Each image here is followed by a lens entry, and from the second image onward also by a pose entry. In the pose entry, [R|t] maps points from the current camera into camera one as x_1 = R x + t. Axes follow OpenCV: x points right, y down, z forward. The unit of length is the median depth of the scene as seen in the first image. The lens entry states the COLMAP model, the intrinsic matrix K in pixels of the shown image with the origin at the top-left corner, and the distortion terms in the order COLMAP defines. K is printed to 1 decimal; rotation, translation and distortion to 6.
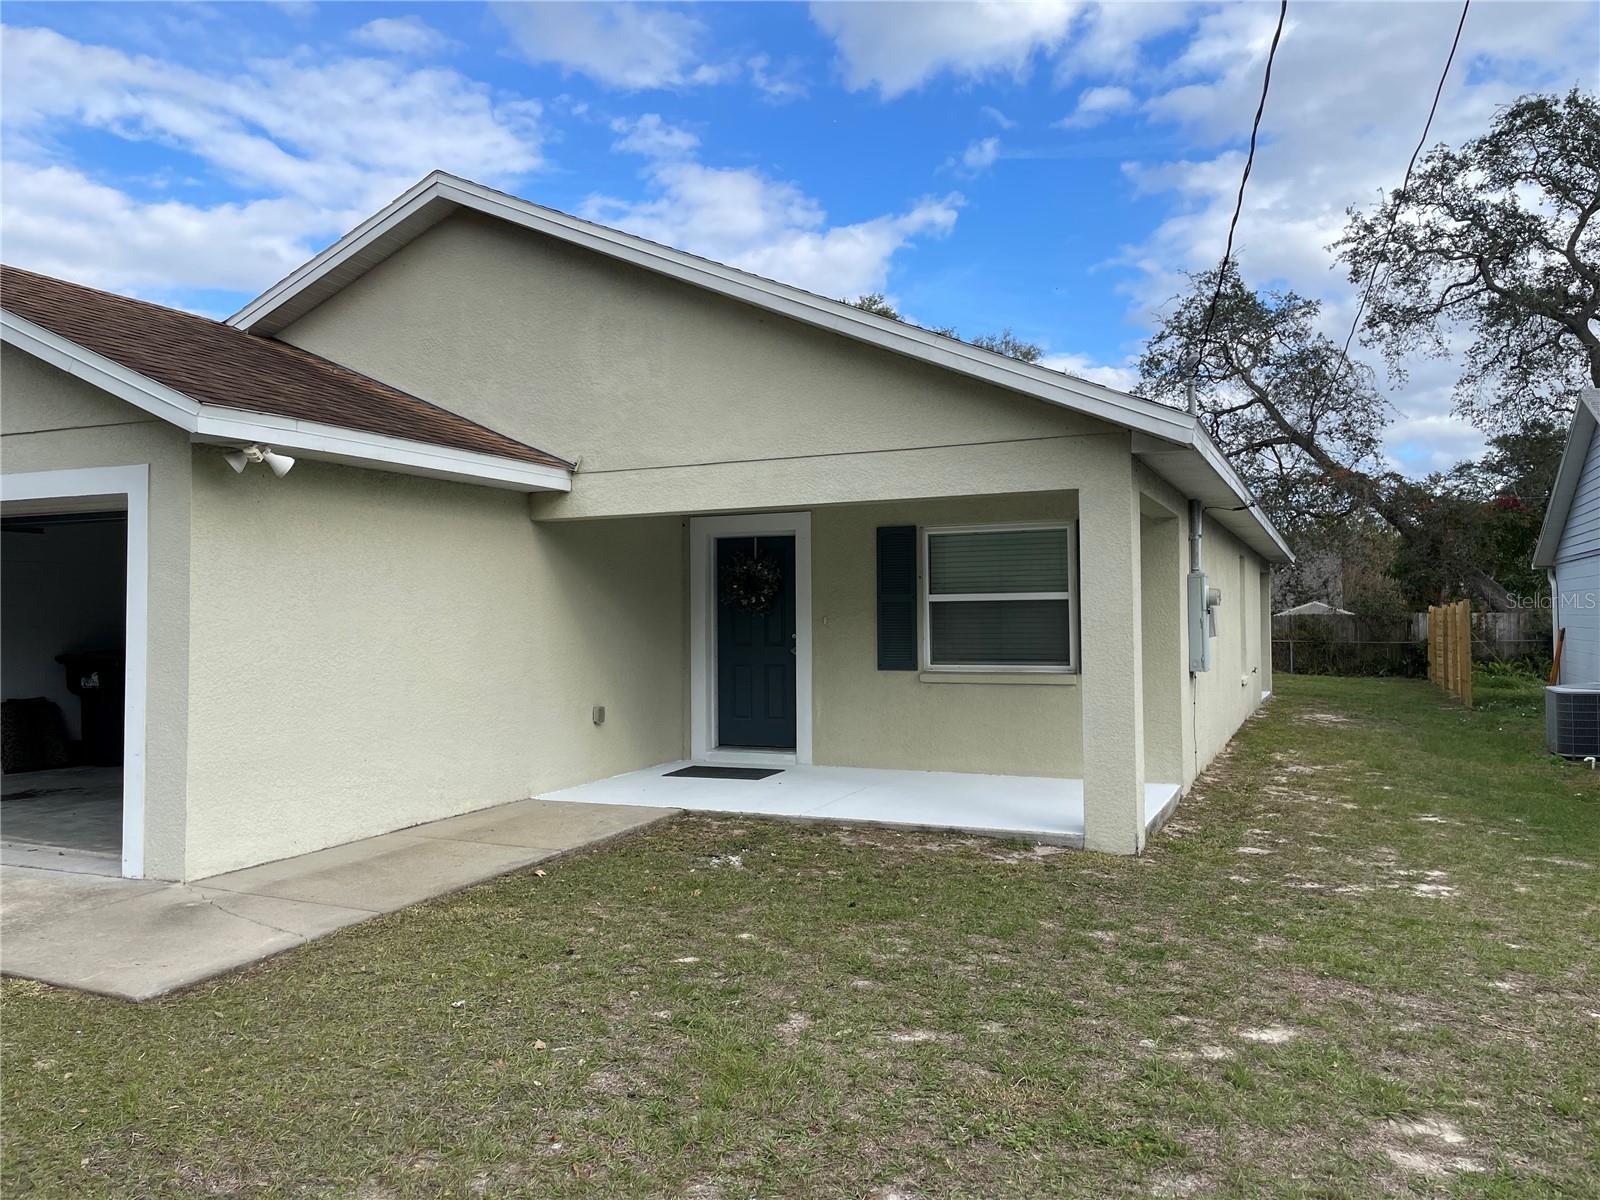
lens RADIAL K [[1214.0, 0, 794.1], [0, 1214.0, 584.1], [0, 0, 1]] dist [0.090652, -0.119894]
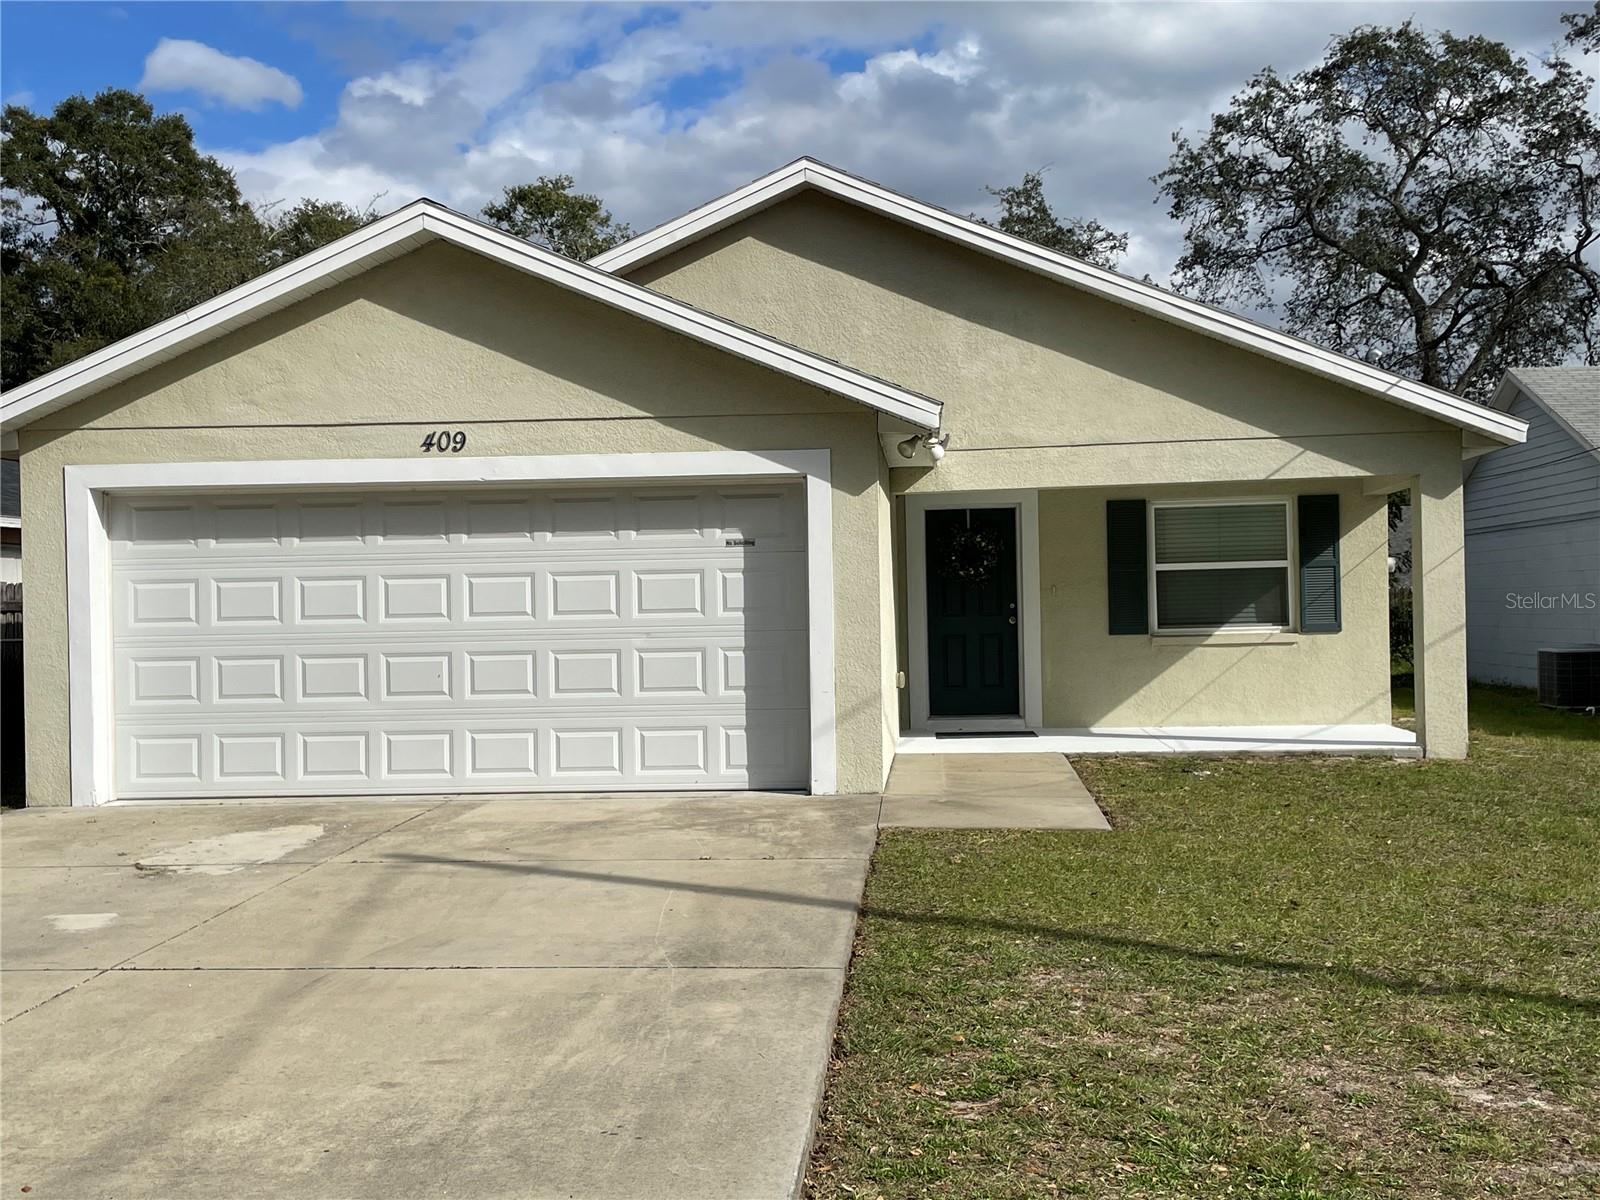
lens RADIAL K [[1802.4, 0, 812.8], [0, 1802.4, 608.2], [0, 0, 1]] dist [0.055564, 0.000000]
pose [[0.941319, -0.012035, 0.337305, -0.699270], [0.005632, 0.999785, 0.019953, 0.014002], [-0.337472, -0.016883, 0.941184, -0.392898]]
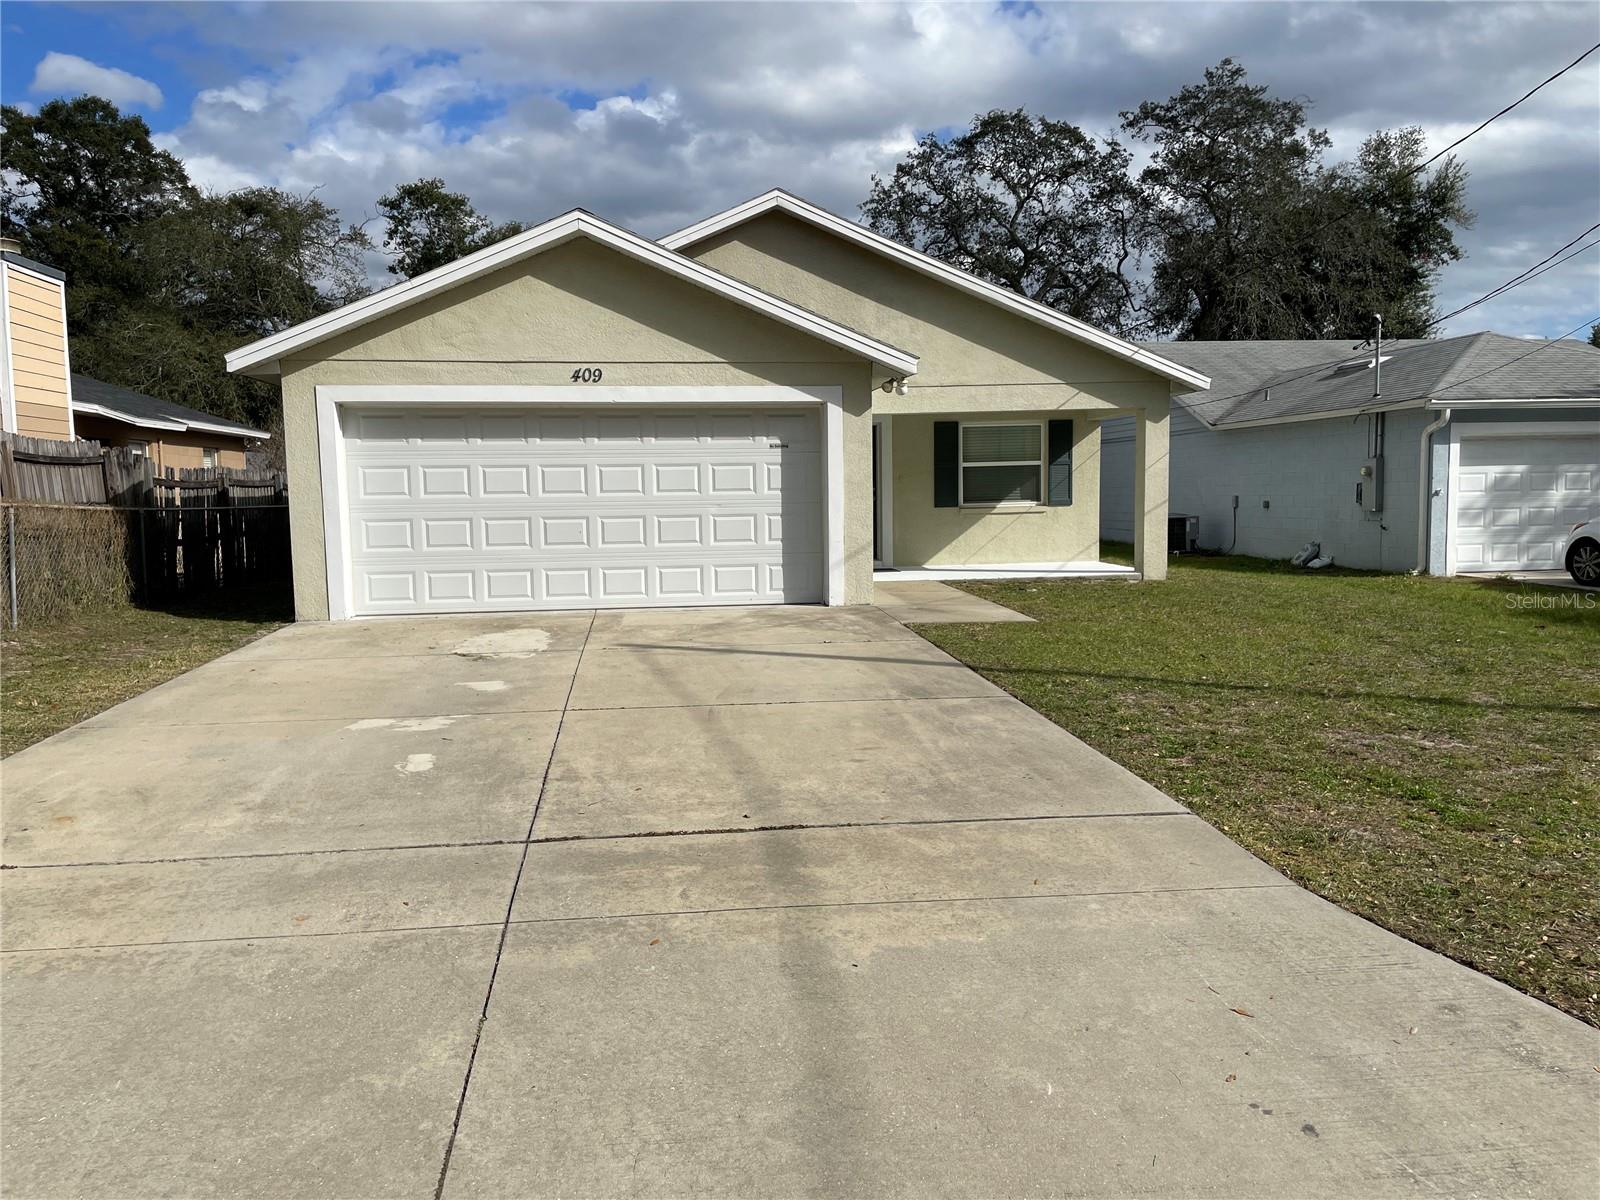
lens RADIAL K [[1214.0, 0, 807.3], [0, 1214.0, 610.9], [0, 0, 1]] dist [0.090652, -0.119894]
pose [[0.852413, -0.059267, 0.519500, -0.958693], [-0.001496, 0.993275, 0.115772, 0.017625], [-0.522867, -0.099463, 0.846591, -0.350109]]
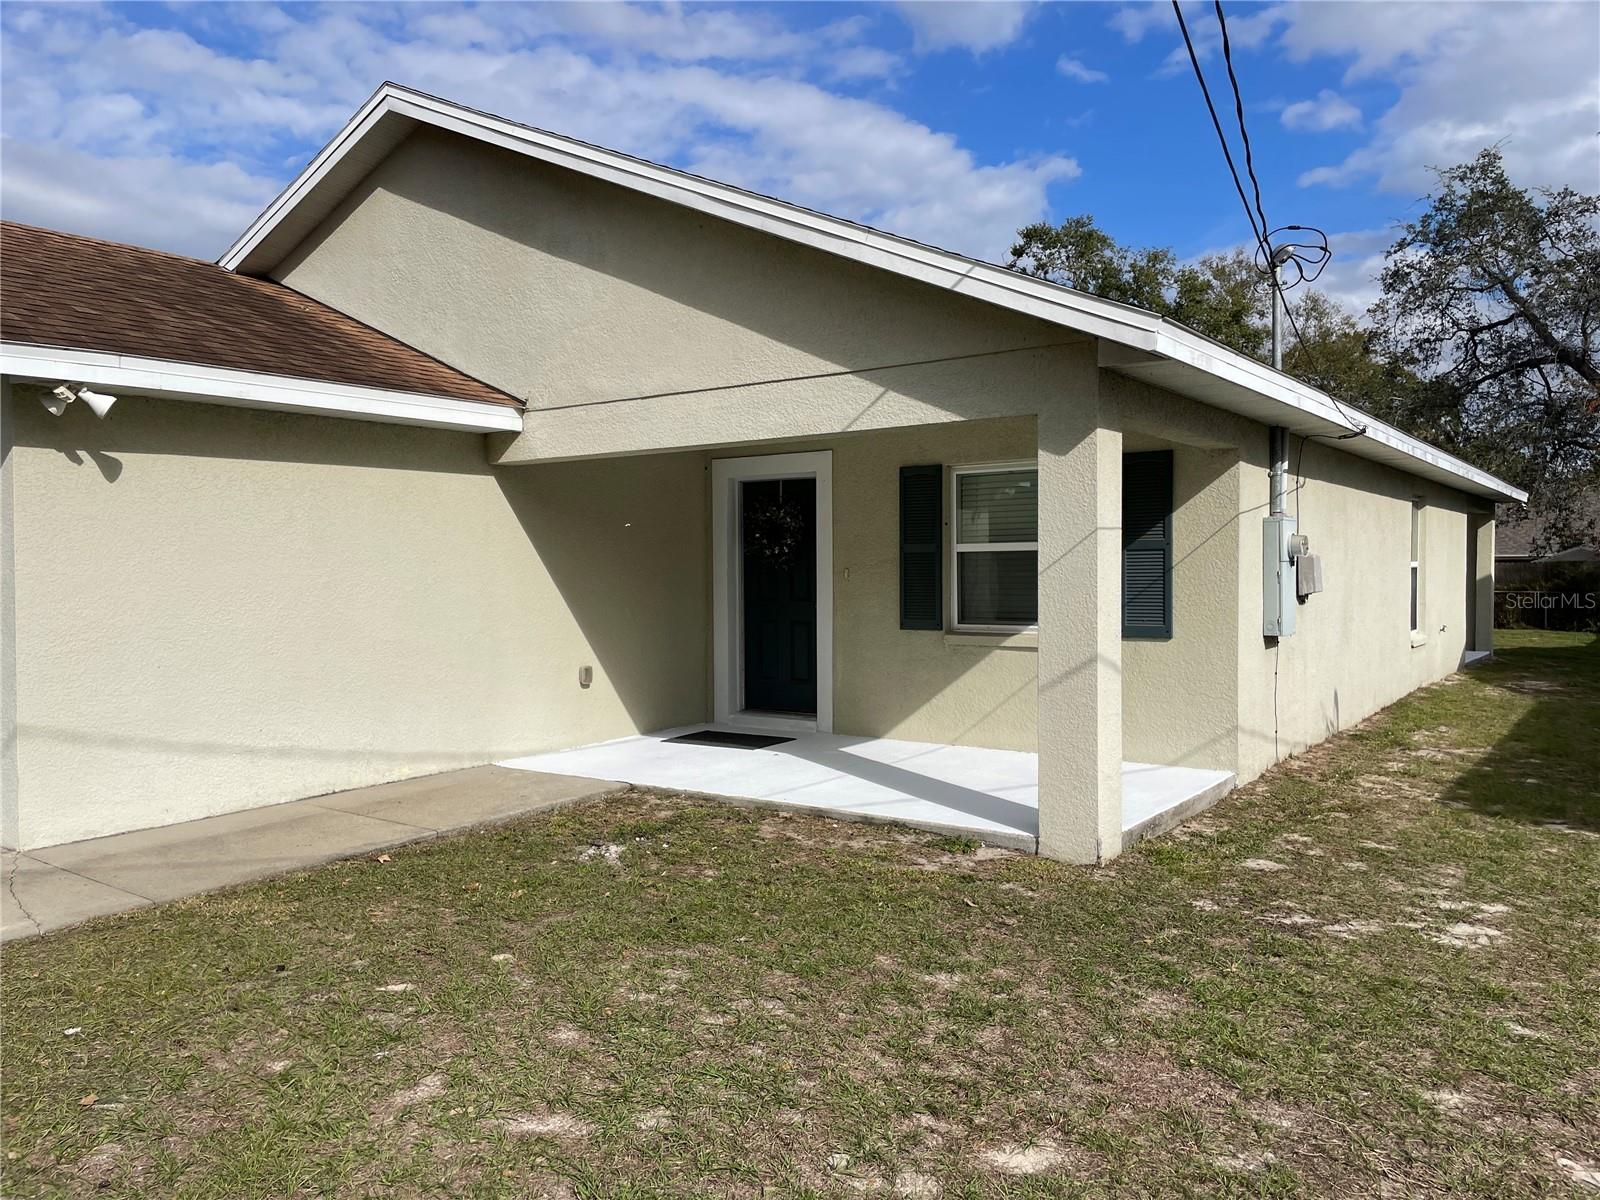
lens RADIAL K [[1214.0, 0, 802.2], [0, 1214.0, 594.0], [0, 0, 1]] dist [0.090652, -0.119894]
pose [[0.980623, 0.005791, -0.195821, 0.170378], [0.004594, 0.998608, 0.052538, -0.001709], [0.195852, -0.052420, 0.979231, 0.121585]]
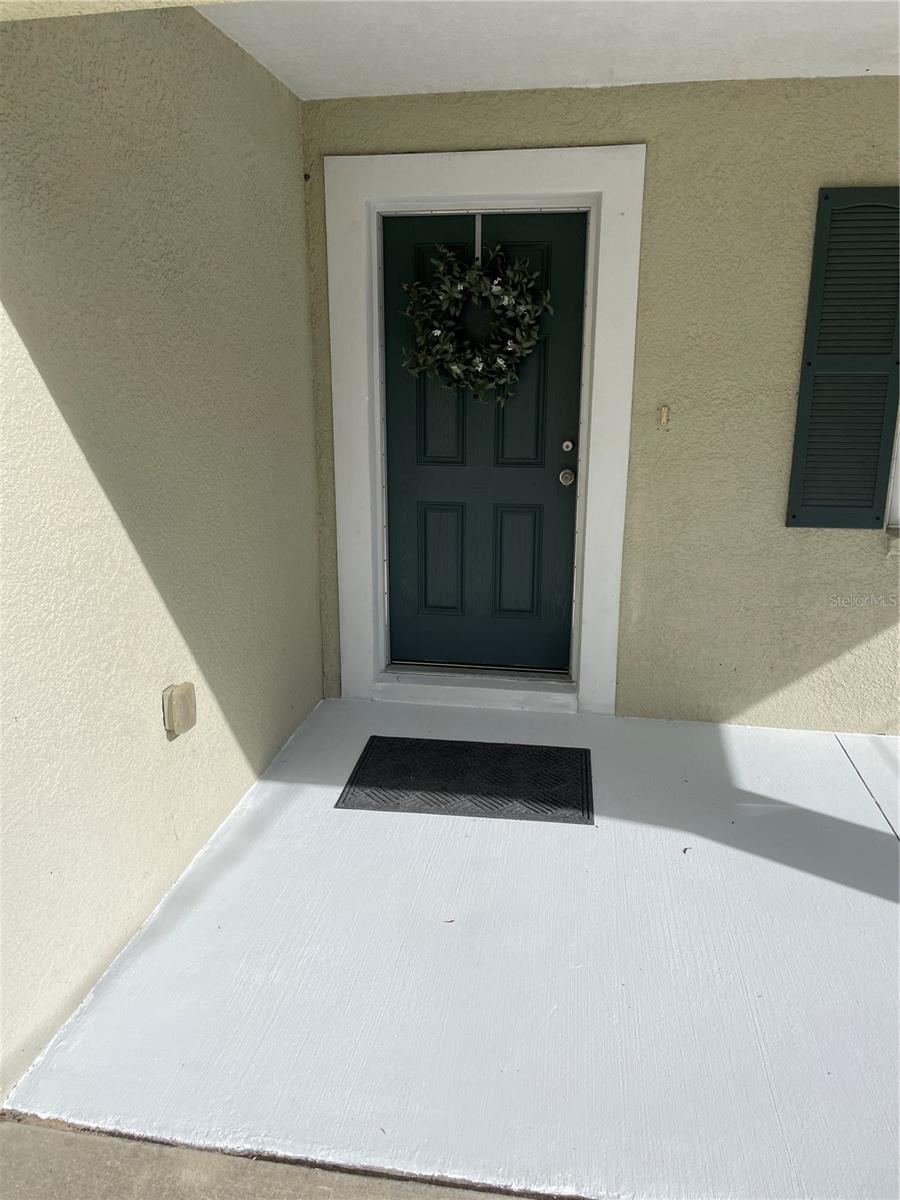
lens RADIAL K [[910.5, 0, 450.1], [0, 910.5, 588.3], [0, 0, 1]] dist [0.090652, -0.119894]
pose [[0.967831, -0.050531, 0.246474, -0.137765], [-0.016250, 0.965024, 0.261656, 0.004741], [-0.251076, -0.257245, 0.933159, 0.696233]]
